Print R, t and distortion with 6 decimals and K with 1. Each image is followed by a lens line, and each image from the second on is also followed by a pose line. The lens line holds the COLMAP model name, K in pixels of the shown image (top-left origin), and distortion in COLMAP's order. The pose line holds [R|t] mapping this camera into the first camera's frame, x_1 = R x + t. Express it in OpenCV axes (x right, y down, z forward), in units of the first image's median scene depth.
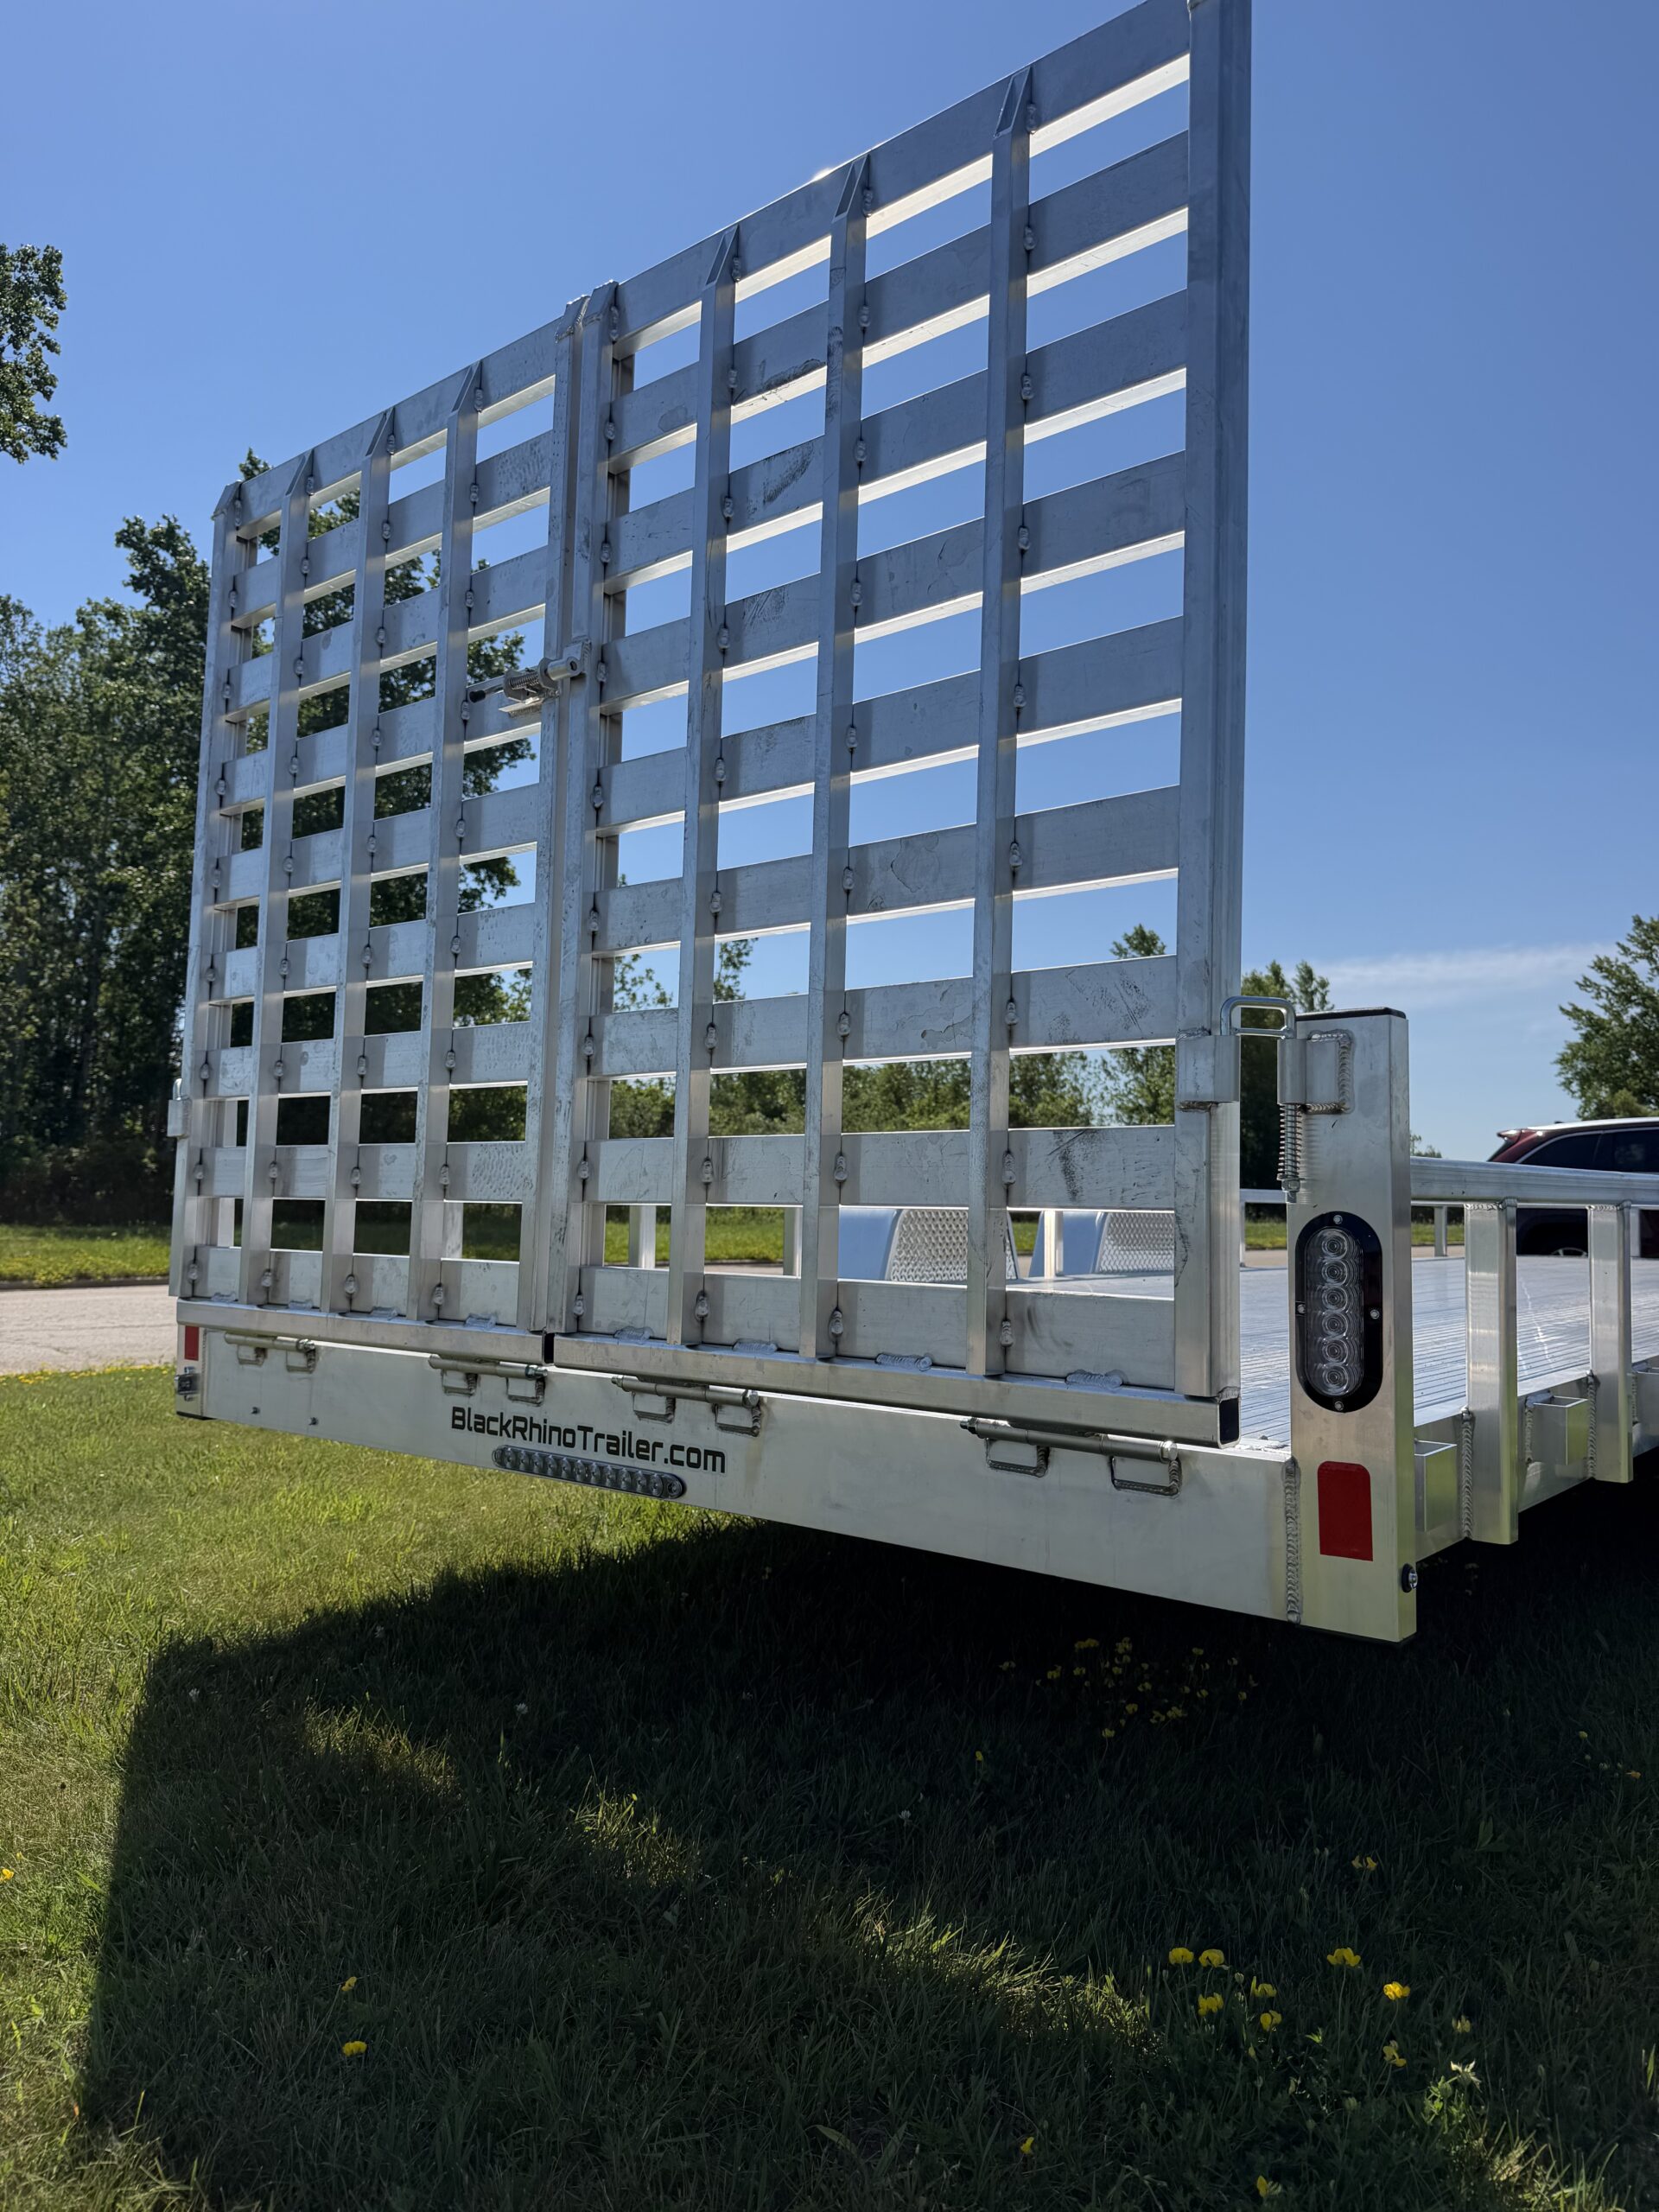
lens RADIAL K [[1546.4, 0, 840.5], [0, 1546.4, 1185.0], [0, 0, 1]] dist [0.044889, -0.043091]
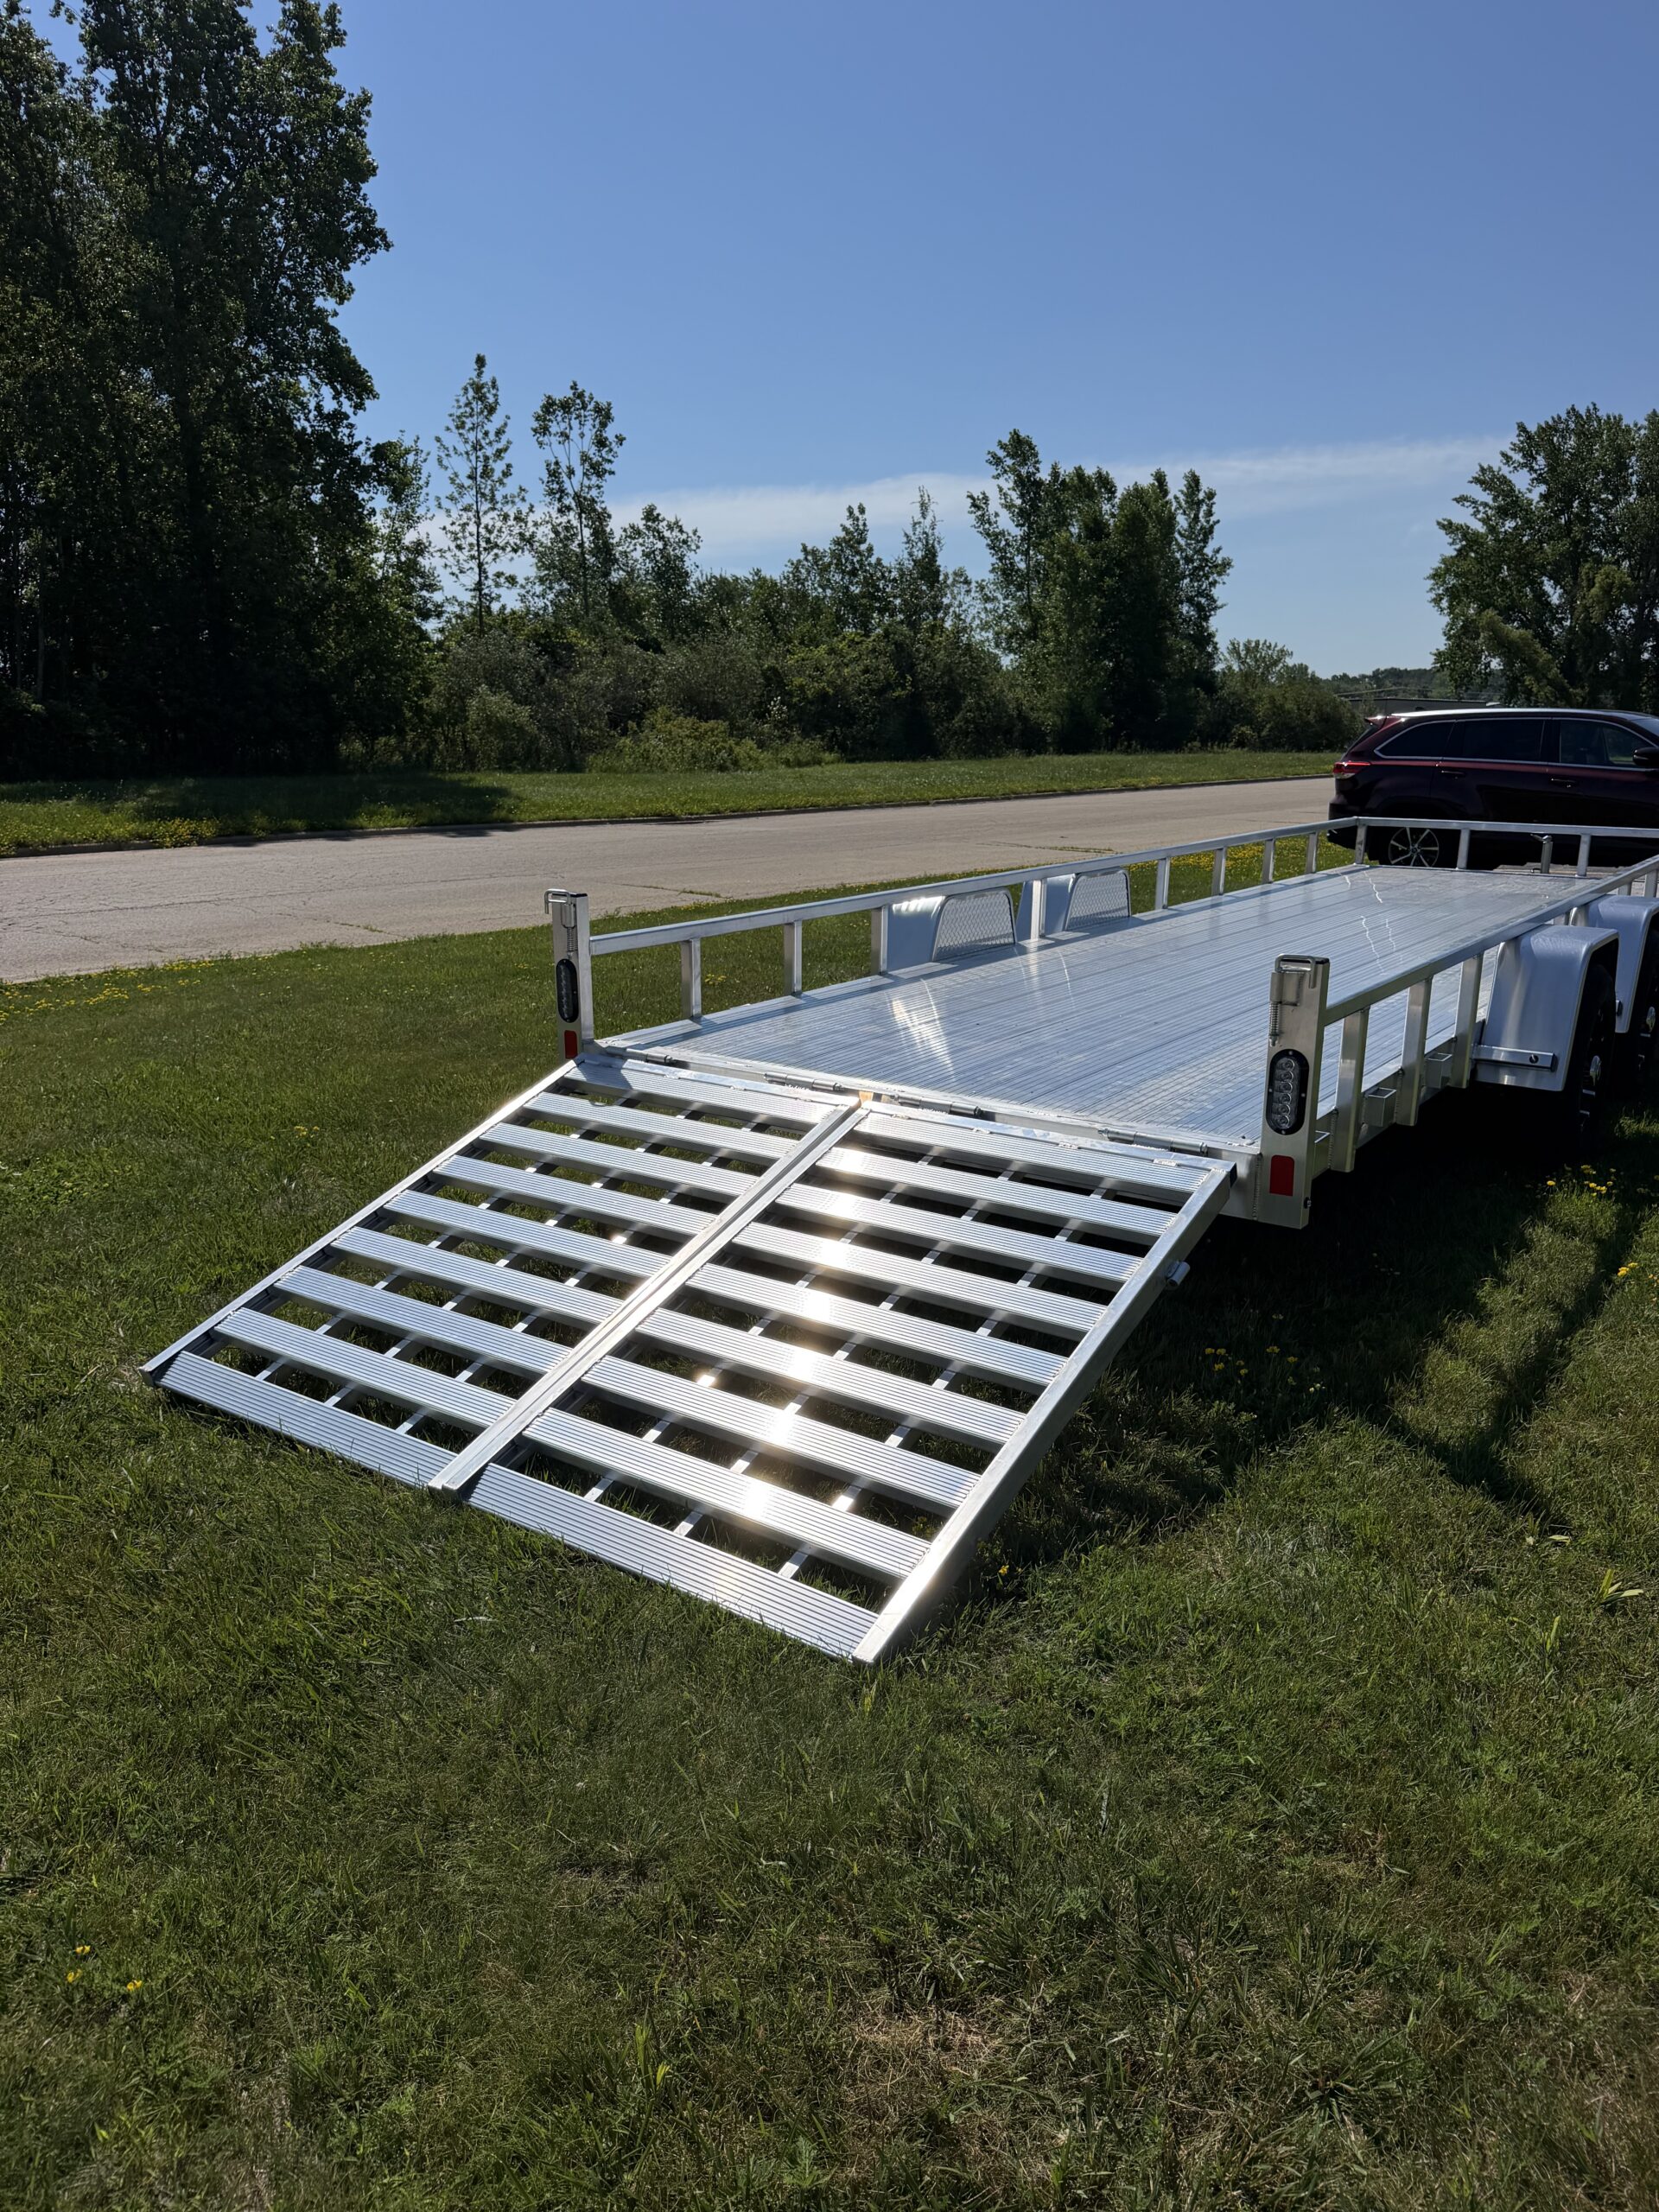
lens RADIAL K [[1546.4, 0, 844.7], [0, 1546.4, 1139.8], [0, 0, 1]] dist [0.044889, -0.043091]
pose [[0.995864, -0.027750, 0.086519, -0.369781], [0.002828, 0.961226, 0.275748, -0.340031], [-0.090816, -0.274363, 0.957328, -0.799444]]
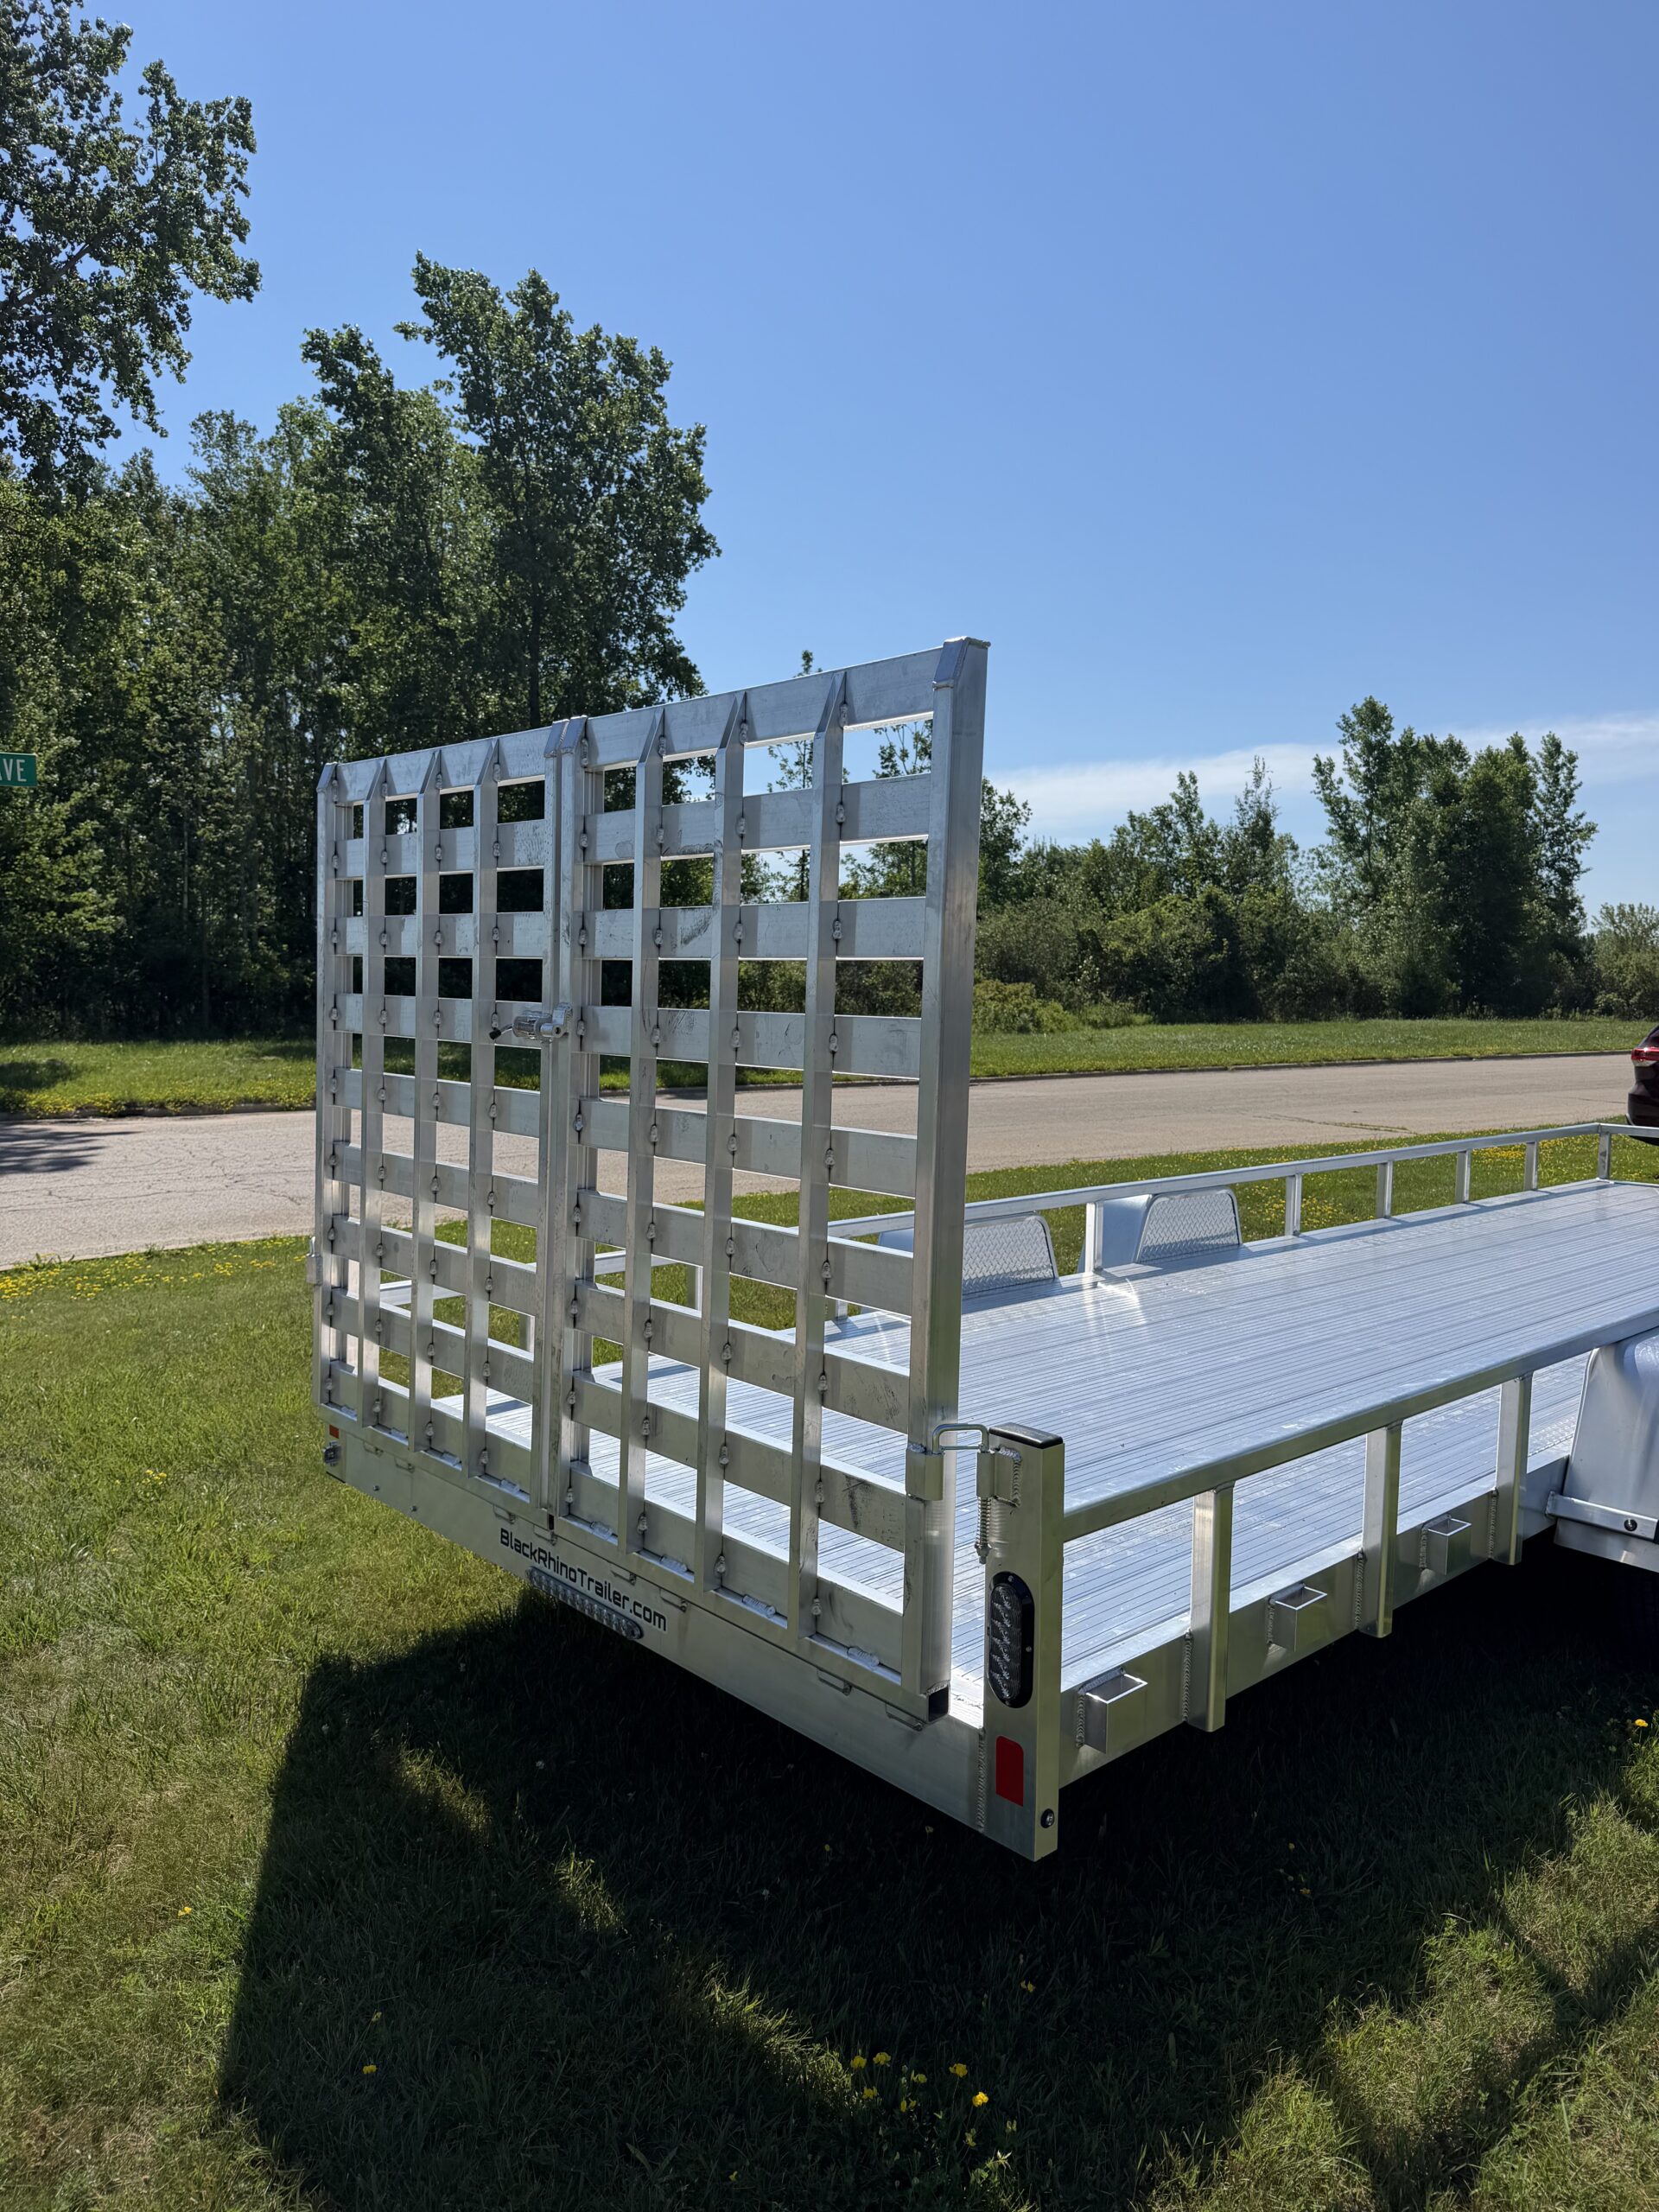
lens RADIAL K [[1546.4, 0, 841.3], [0, 1546.4, 1172.7], [0, 0, 1]] dist [0.044889, -0.043091]
pose [[0.990827, 0.020658, -0.133551, 0.244740], [-0.001818, 0.990196, 0.139677, -0.393853], [0.135127, -0.138152, 0.981150, -0.283231]]
